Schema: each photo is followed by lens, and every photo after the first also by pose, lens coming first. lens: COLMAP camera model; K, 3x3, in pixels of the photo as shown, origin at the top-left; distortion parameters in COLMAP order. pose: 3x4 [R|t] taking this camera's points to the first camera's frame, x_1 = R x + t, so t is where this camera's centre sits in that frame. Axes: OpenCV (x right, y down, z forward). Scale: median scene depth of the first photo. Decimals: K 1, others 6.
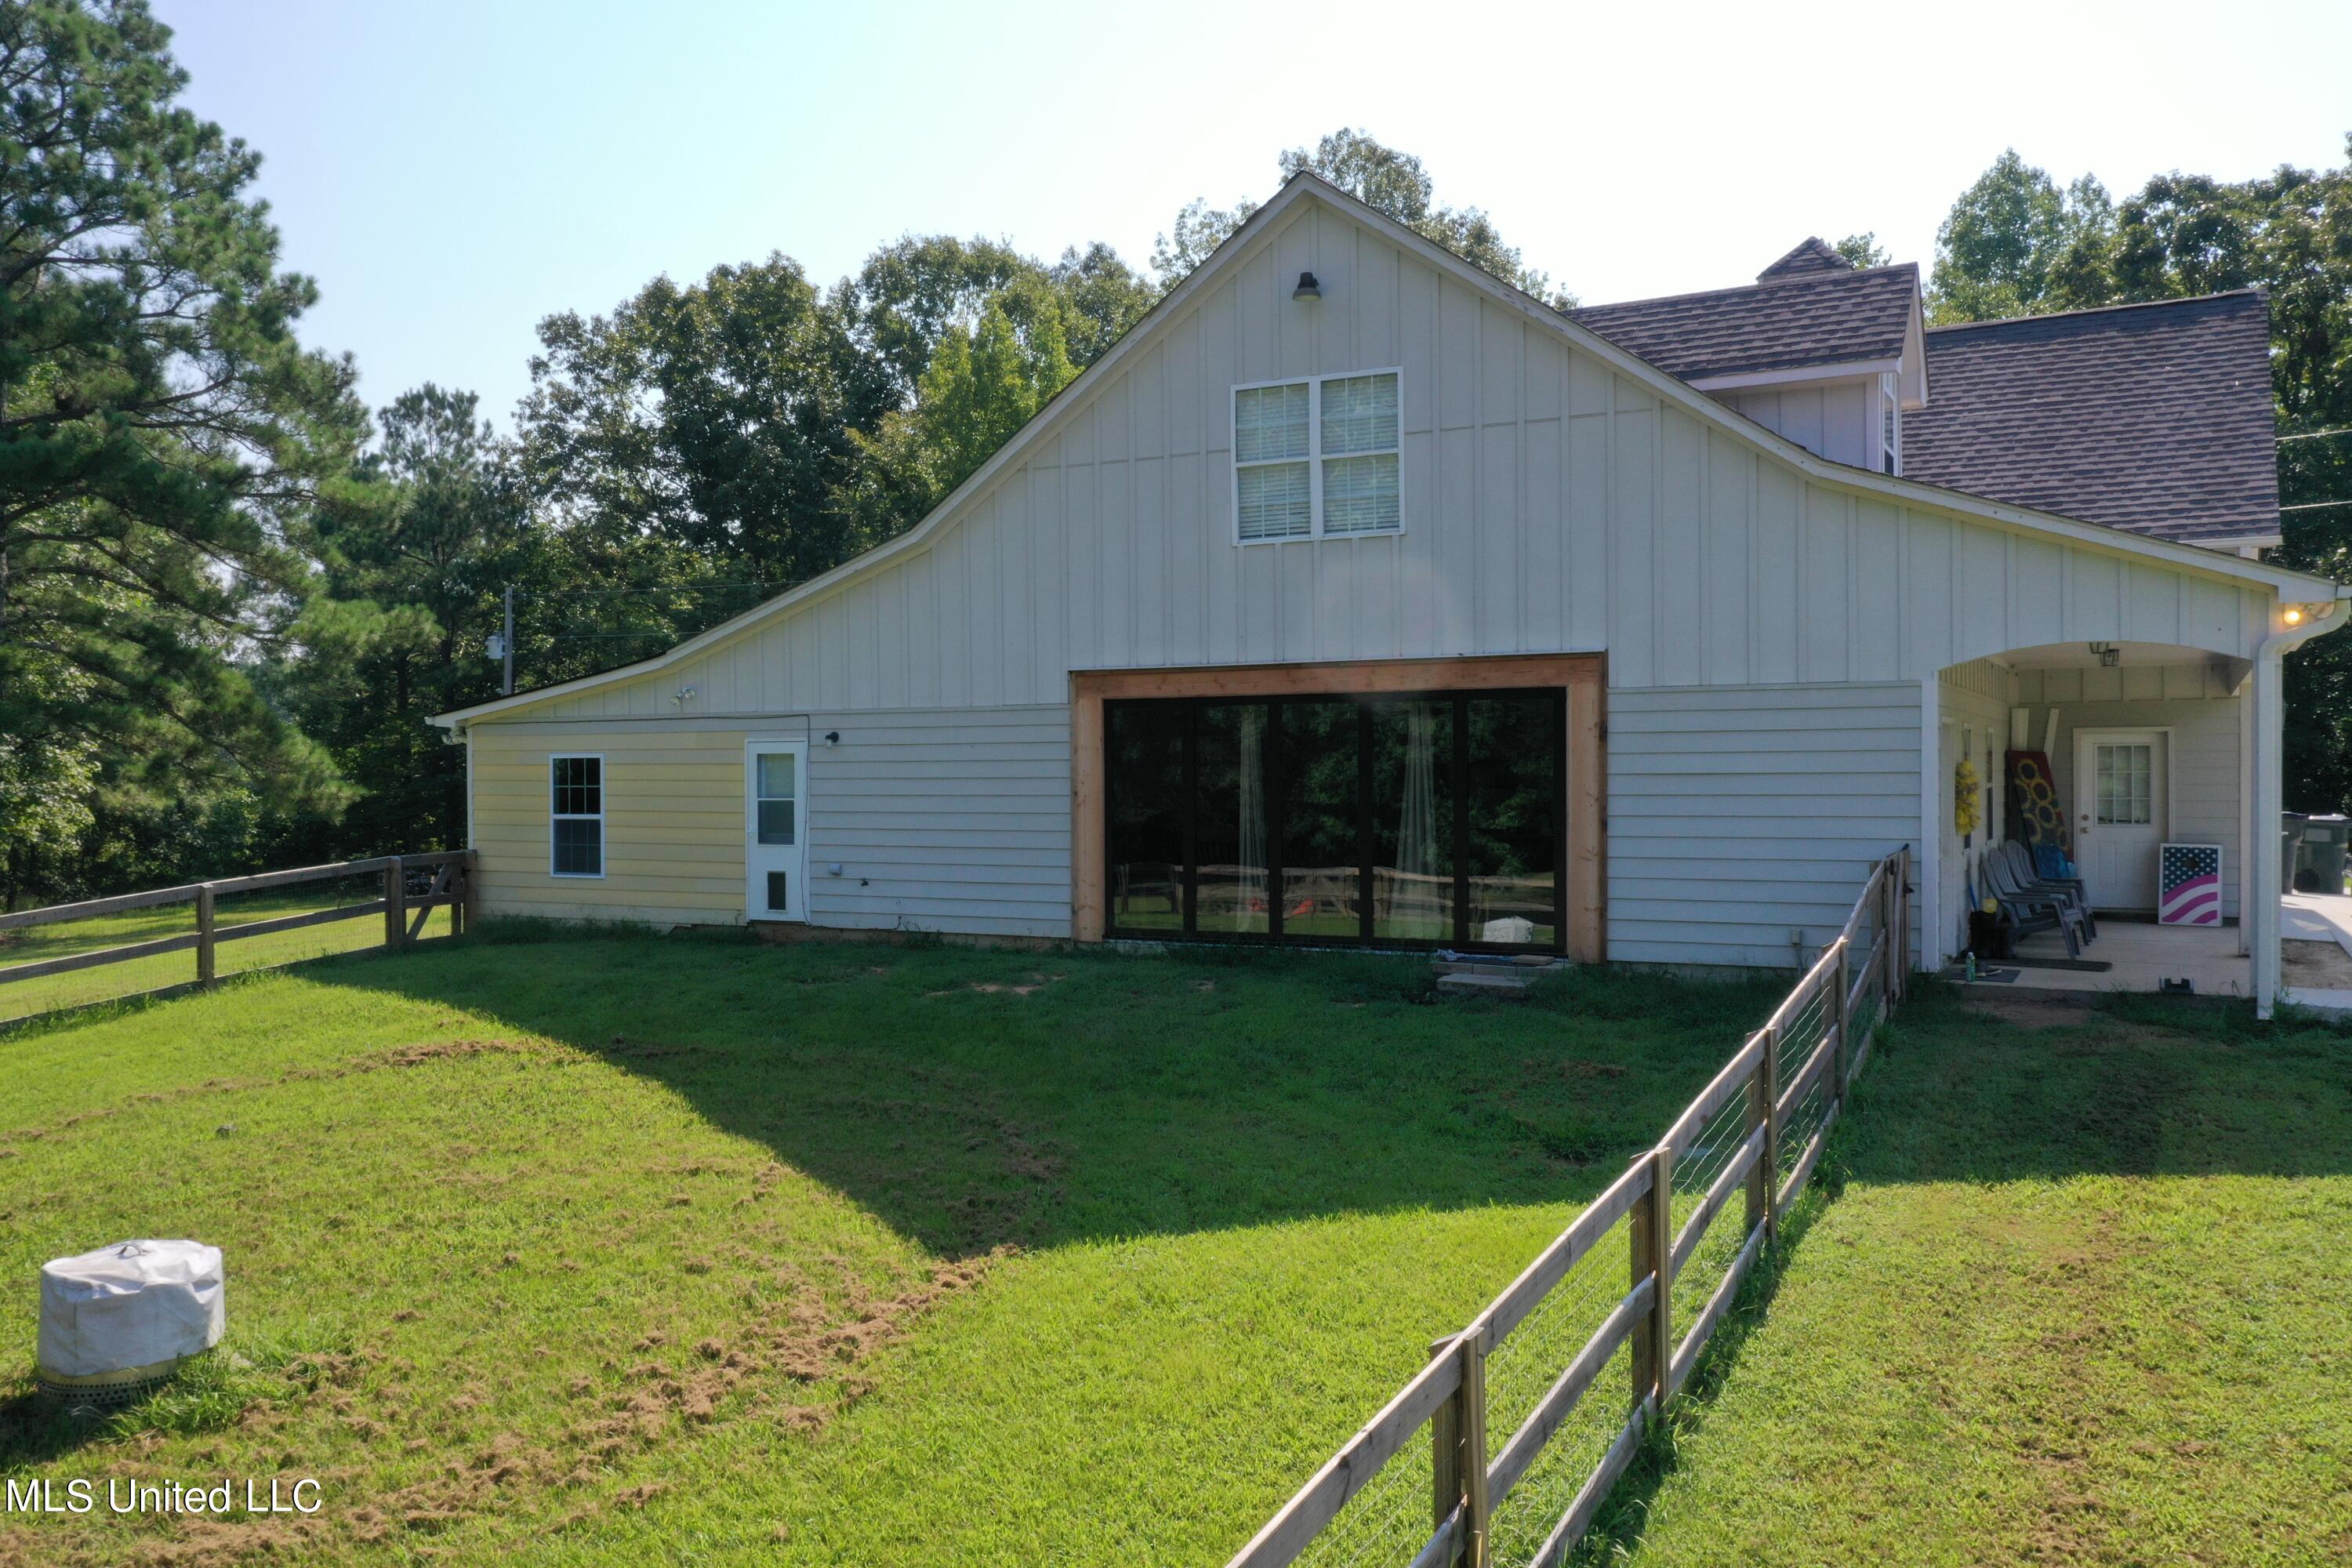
lens RADIAL K [[1875.1, 0, 1175.8], [0, 1875.1, 784.9], [0, 0, 1]] dist [0.024765, 0.007338]
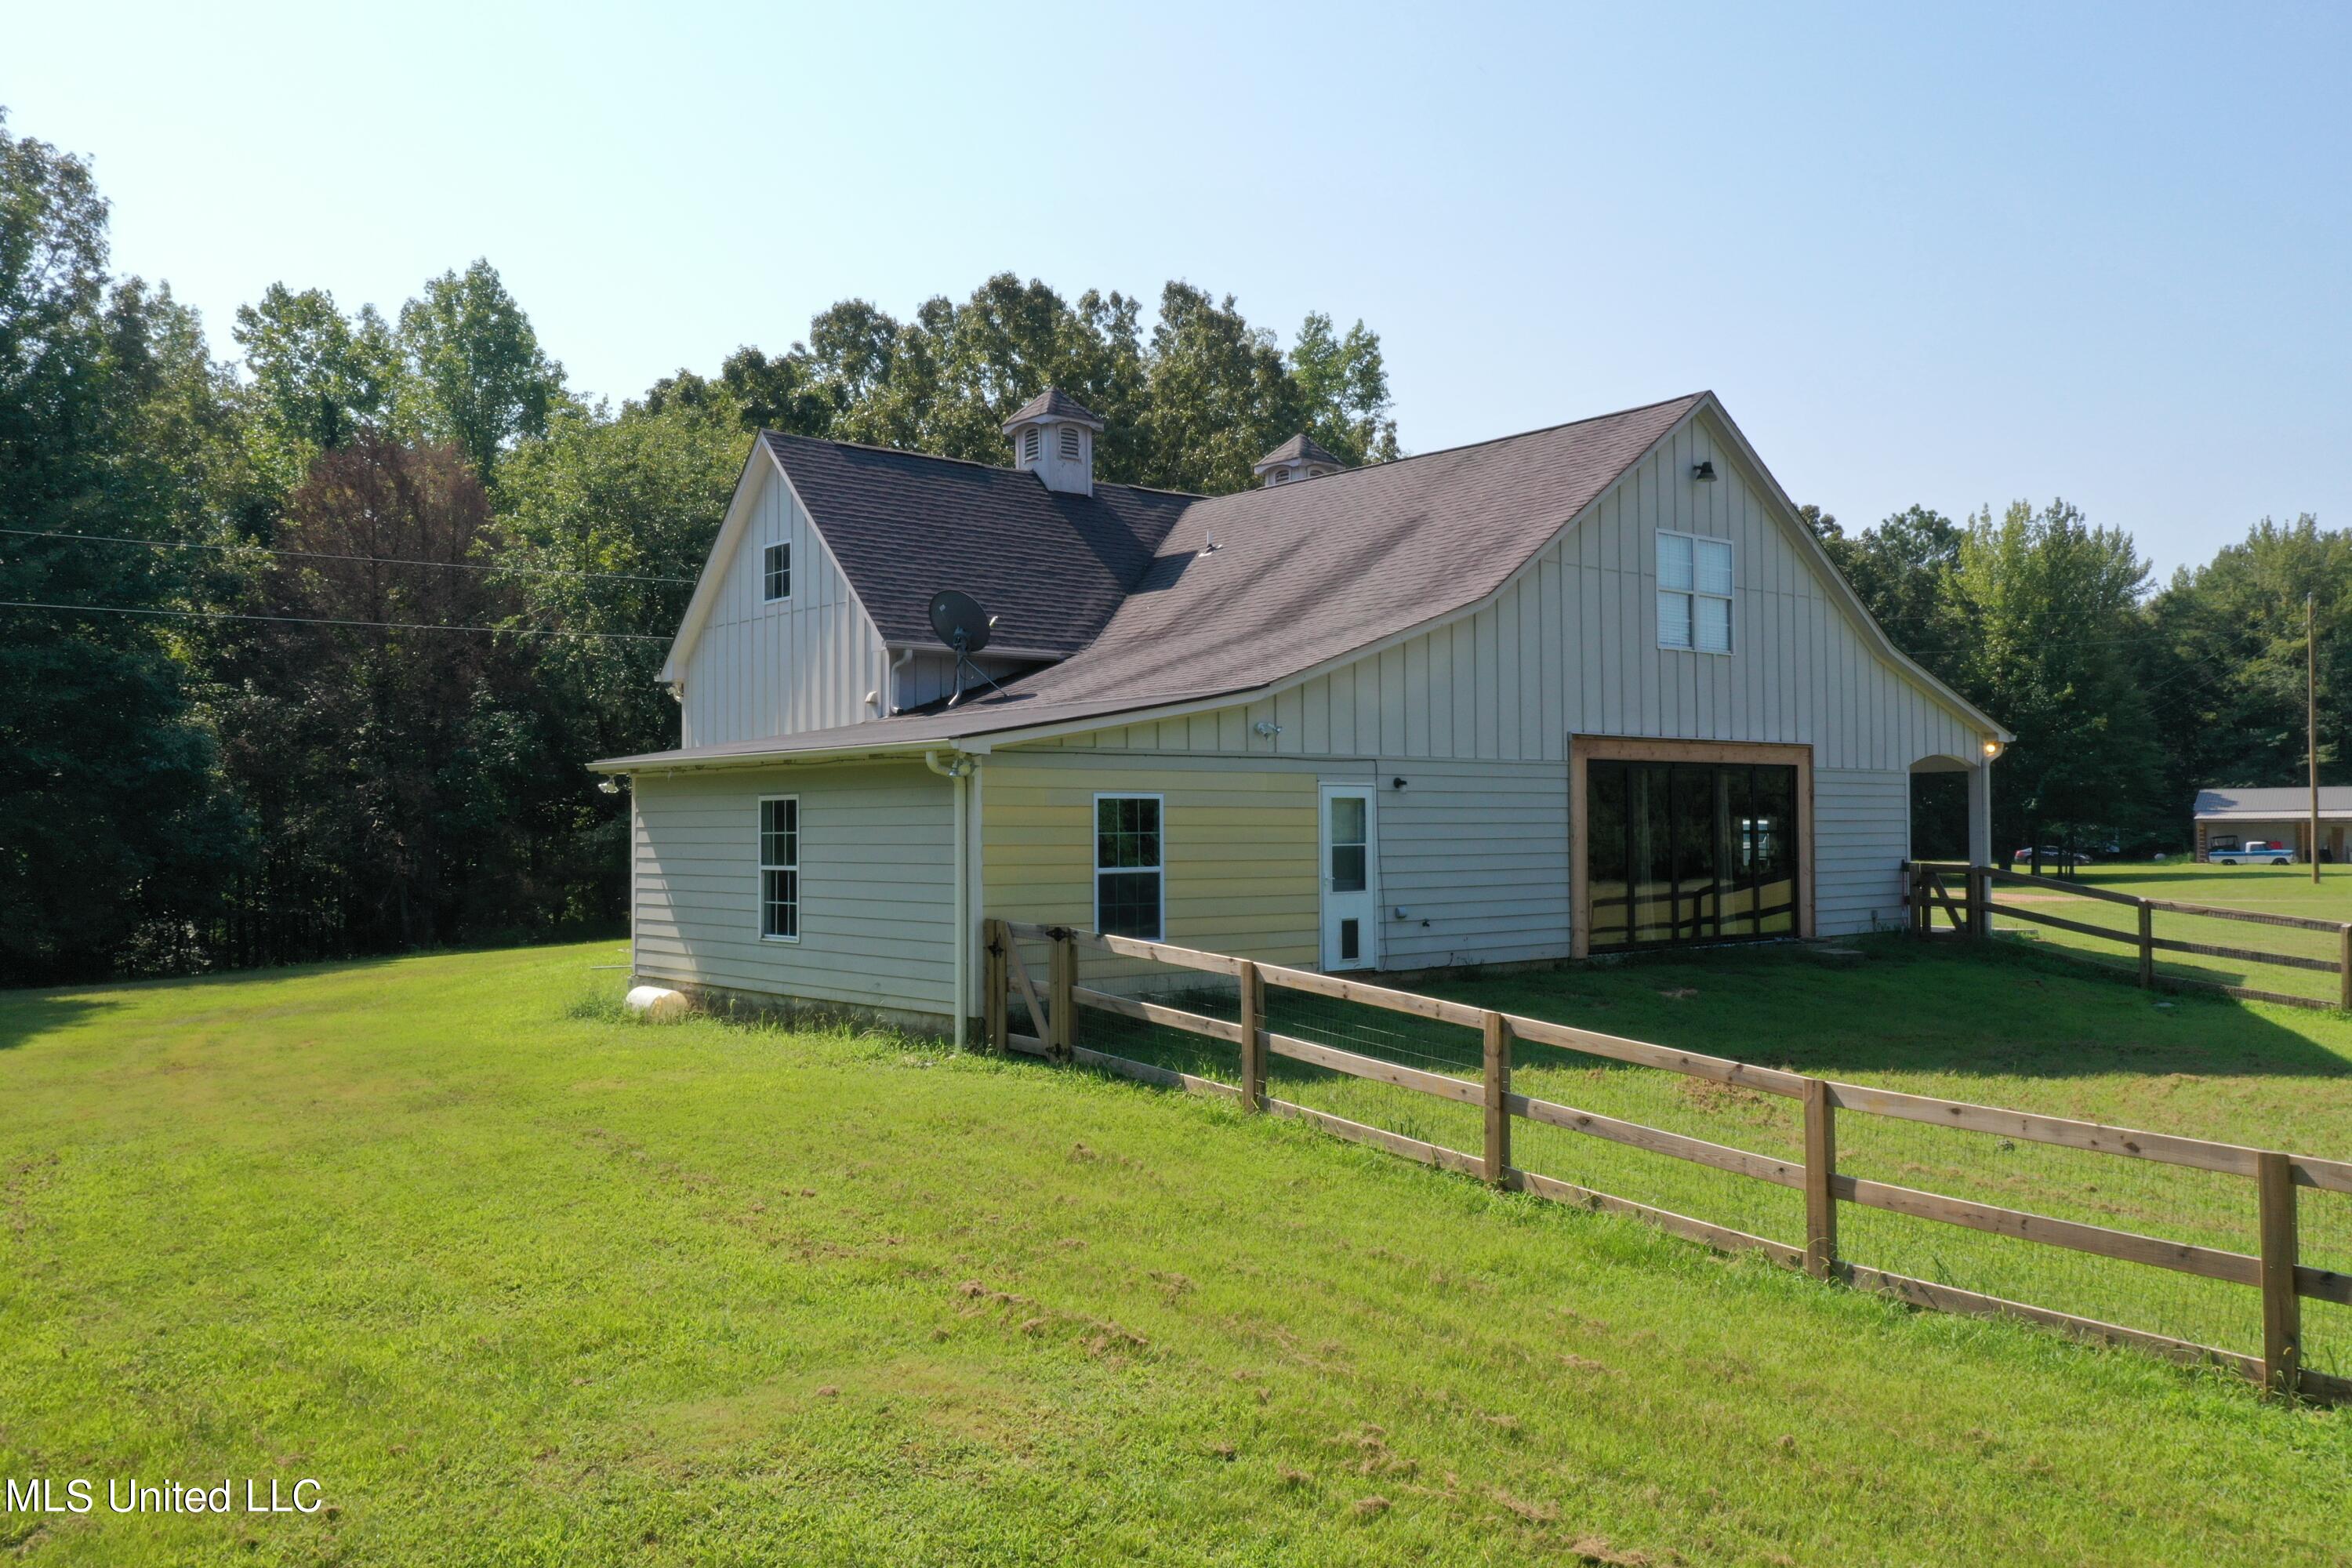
lens RADIAL K [[1875.1, 0, 1175.7], [0, 1875.1, 786.5], [0, 0, 1]] dist [0.024765, 0.007338]
pose [[0.363269, 0.016620, 0.931536, -1.174445], [0.002223, 0.999823, -0.018705, -0.004751], [-0.931682, 0.008866, 0.363167, 0.741572]]
